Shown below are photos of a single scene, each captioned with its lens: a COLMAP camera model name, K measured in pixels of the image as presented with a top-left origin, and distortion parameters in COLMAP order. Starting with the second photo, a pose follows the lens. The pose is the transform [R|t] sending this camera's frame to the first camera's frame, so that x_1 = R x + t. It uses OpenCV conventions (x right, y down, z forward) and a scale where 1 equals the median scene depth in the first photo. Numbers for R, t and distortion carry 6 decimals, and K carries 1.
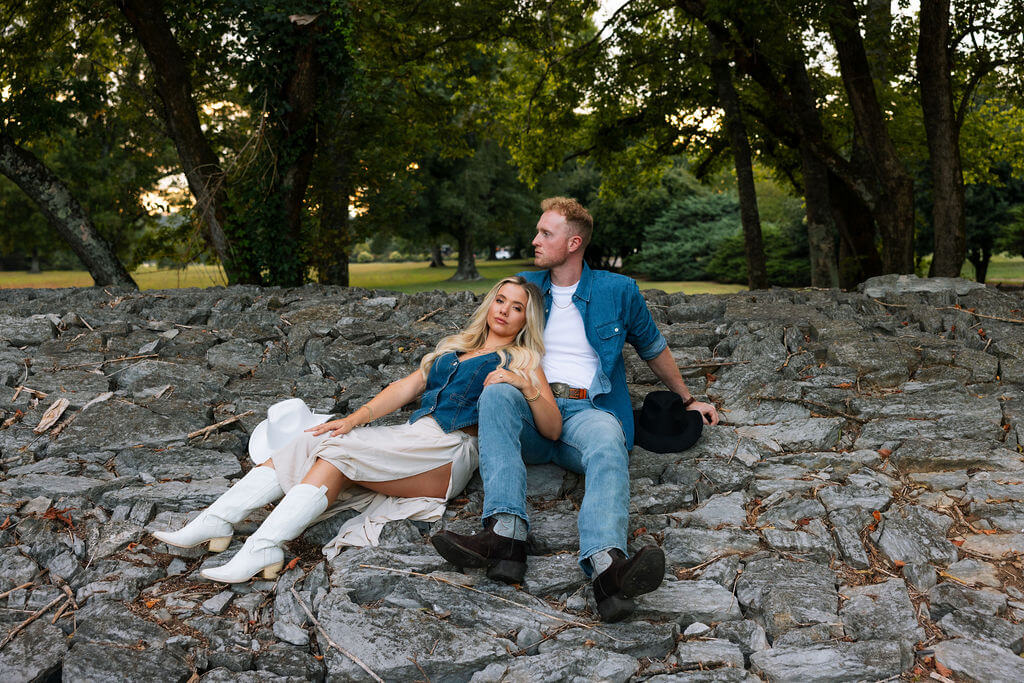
lens RADIAL K [[1301.4, 0, 541.1], [0, 1301.4, 361.8], [0, 0, 1]] dist [0.011218, 0.013500]
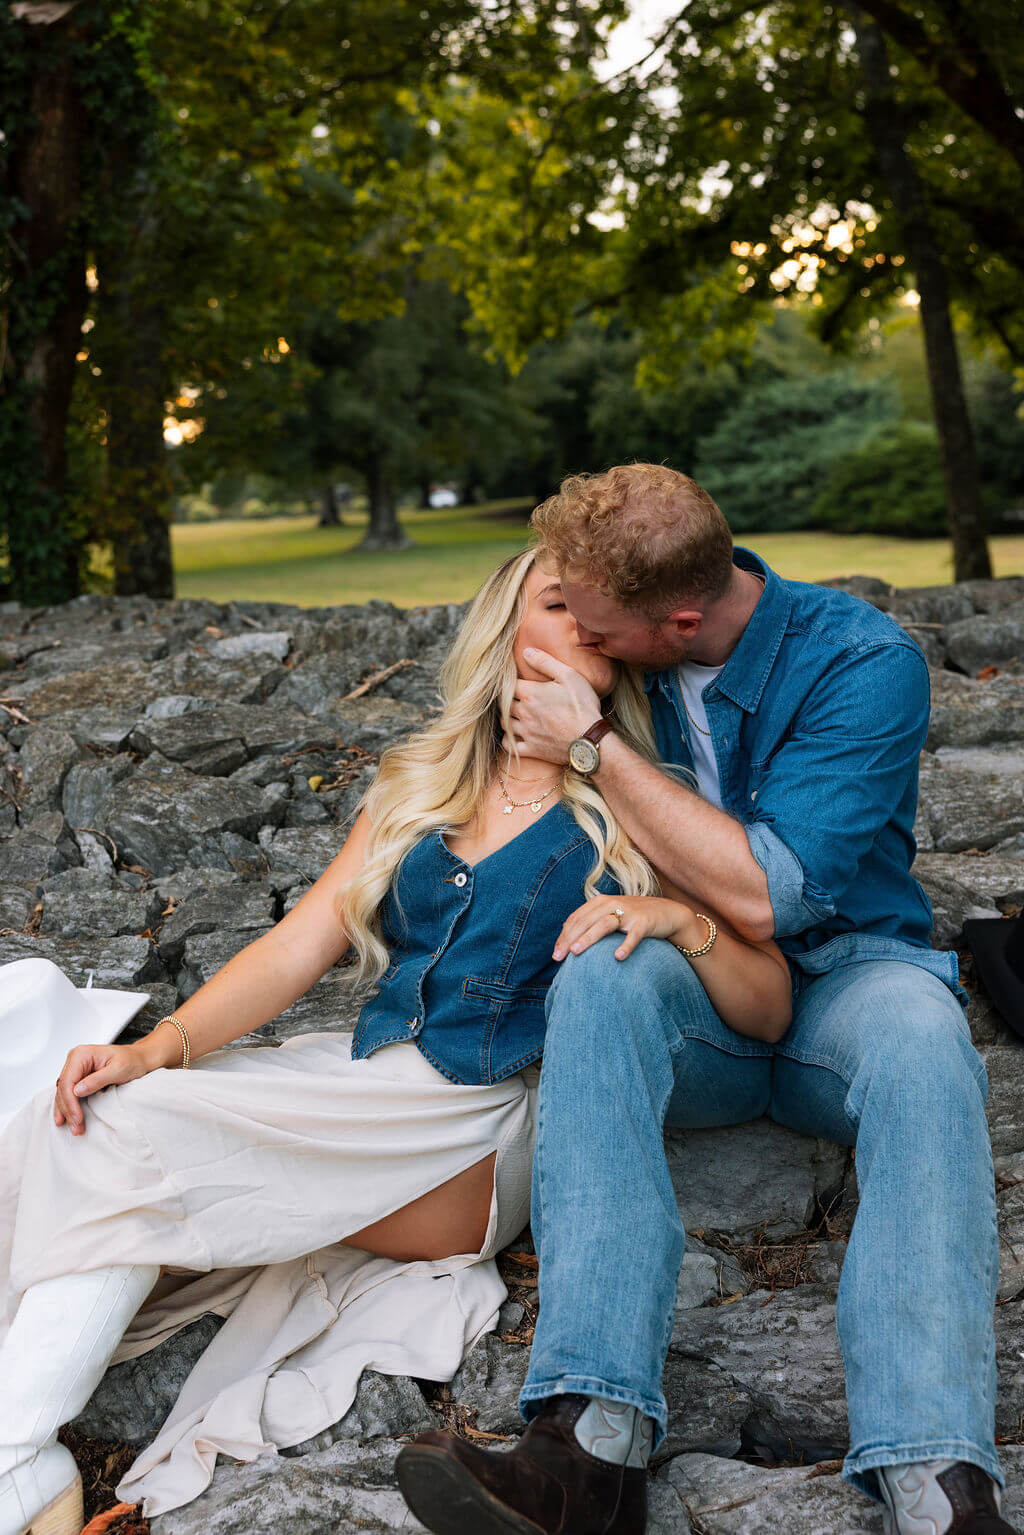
lens RADIAL K [[1950.9, 0, 512.0], [0, 1950.9, 767.5], [0, 0, 1]] dist [0.011218, 0.013500]
pose [[0.998889, -0.043645, 0.017762, -0.030456], [0.042506, 0.997287, 0.060098, -0.023259], [-0.020337, -0.059276, 0.998034, 0.216991]]
